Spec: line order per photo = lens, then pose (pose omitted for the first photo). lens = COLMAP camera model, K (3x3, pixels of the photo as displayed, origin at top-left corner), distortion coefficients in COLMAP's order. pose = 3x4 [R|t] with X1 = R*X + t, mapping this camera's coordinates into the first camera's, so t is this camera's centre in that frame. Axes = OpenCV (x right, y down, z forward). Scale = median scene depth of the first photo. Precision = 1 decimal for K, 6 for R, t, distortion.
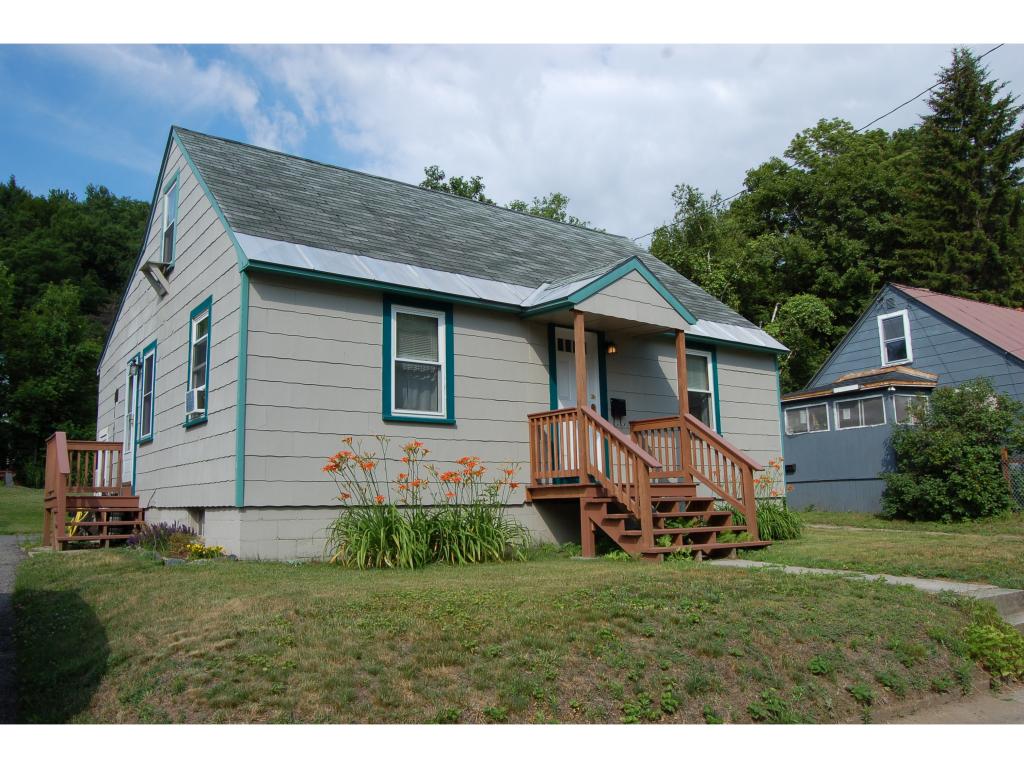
lens RADIAL K [[797.7, 0, 506.7], [0, 797.7, 386.6], [0, 0, 1]] dist [-0.092853, 0.033266]
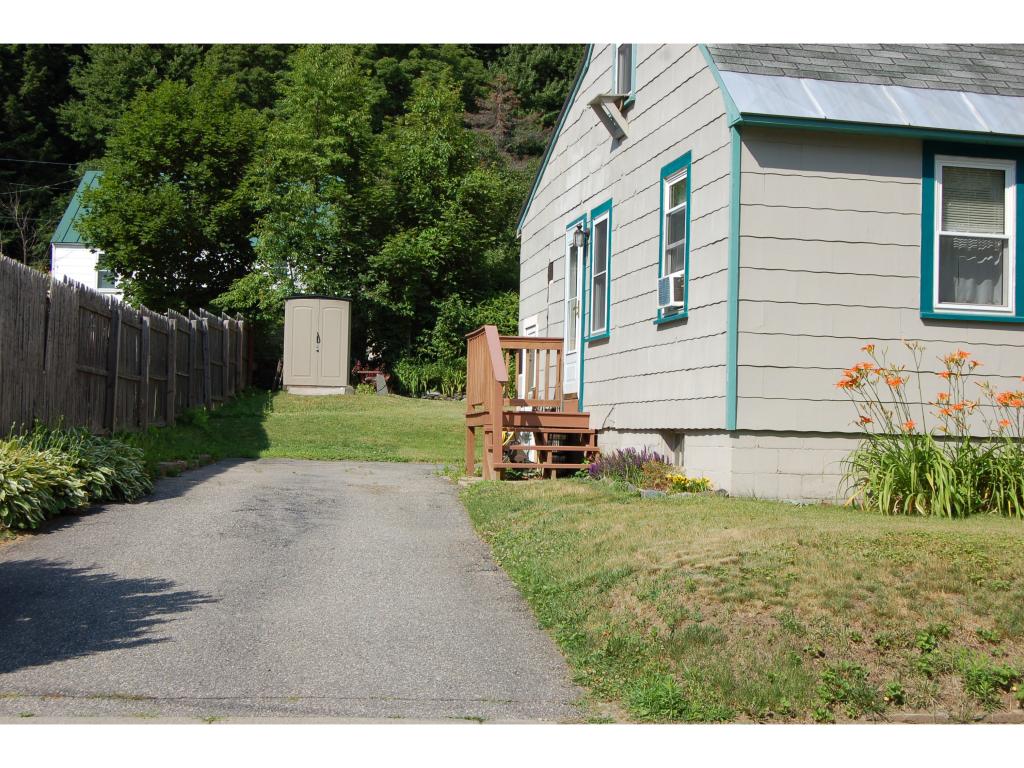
lens RADIAL K [[1532.2, 0, 517.4], [0, 1532.2, 386.9], [0, 0, 1]] dist [-0.044926, 0.000000]
pose [[0.901962, 0.028301, -0.430888, 0.101529], [0.020496, 0.993920, 0.108184, -0.048163], [0.431330, -0.106410, 0.895897, -0.367013]]
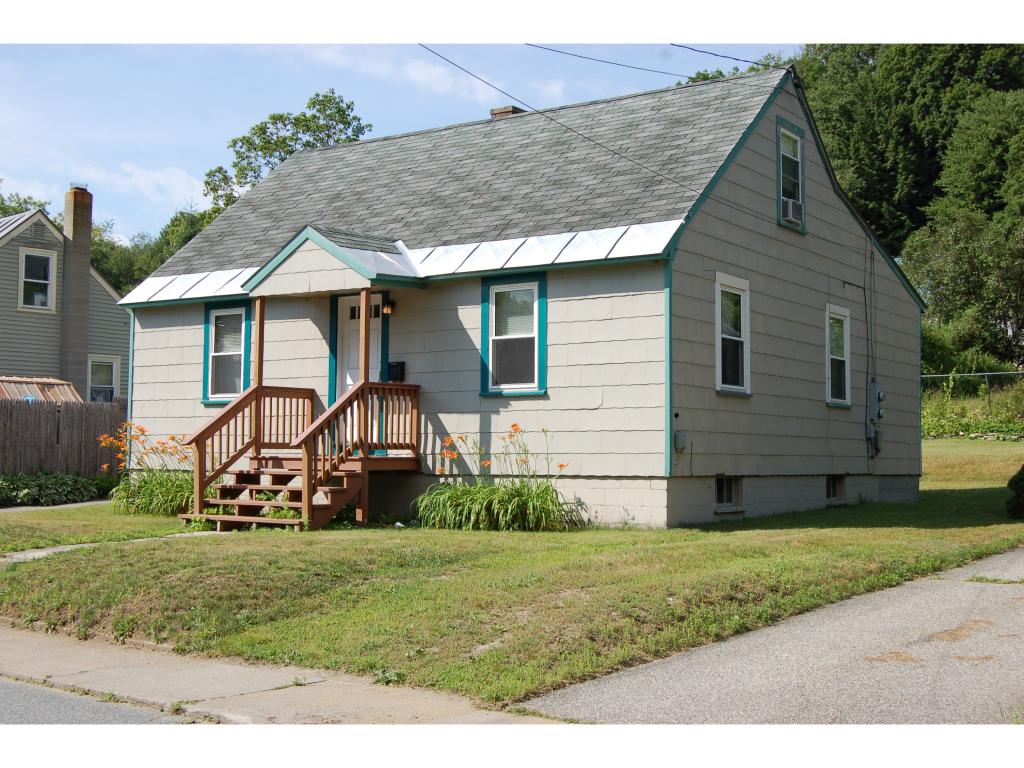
lens RADIAL K [[1316.5, 0, 513.2], [0, 1316.5, 387.4], [0, 0, 1]] dist [-0.078298, 0.000000]
pose [[0.323893, -0.029911, -0.945621, 1.775974], [0.127744, 0.991730, 0.012386, 0.046554], [0.937430, -0.124809, 0.325036, 0.693553]]
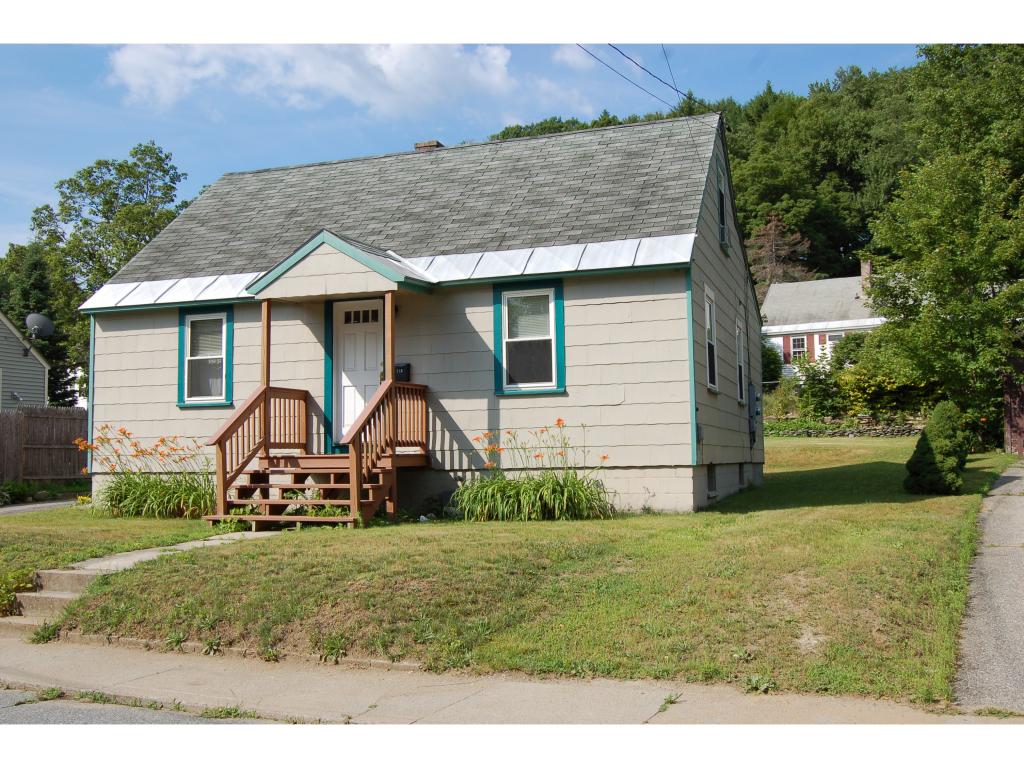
lens RADIAL K [[1033.4, 0, 507.4], [0, 1033.4, 383.9], [0, 0, 1]] dist [-0.090743, 0.000000]
pose [[0.567598, -0.050617, -0.821748, 1.359295], [0.126818, 0.991571, 0.026519, 0.024506], [0.813480, -0.119265, 0.569233, 0.429726]]
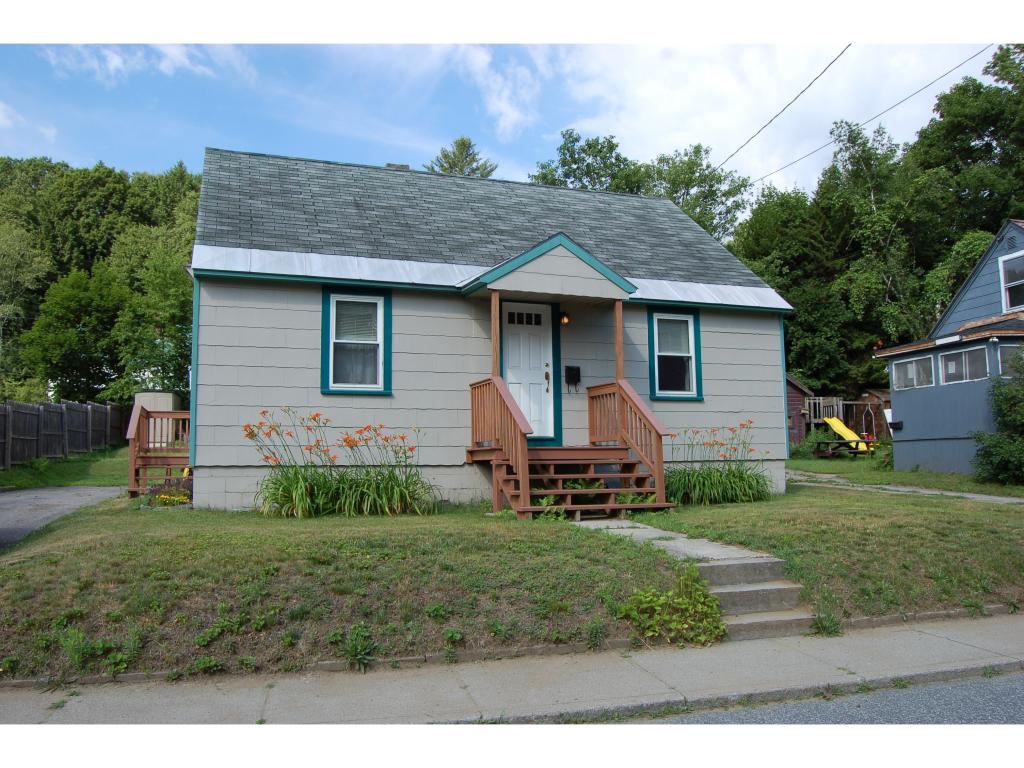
lens RADIAL K [[797.7, 0, 507.8], [0, 797.7, 390.9], [0, 0, 1]] dist [-0.092853, 0.033266]
pose [[0.958654, -0.018120, -0.283996, 0.393163], [0.035832, 0.997714, 0.057299, -0.017131], [0.282308, -0.065106, 0.957112, -0.043453]]
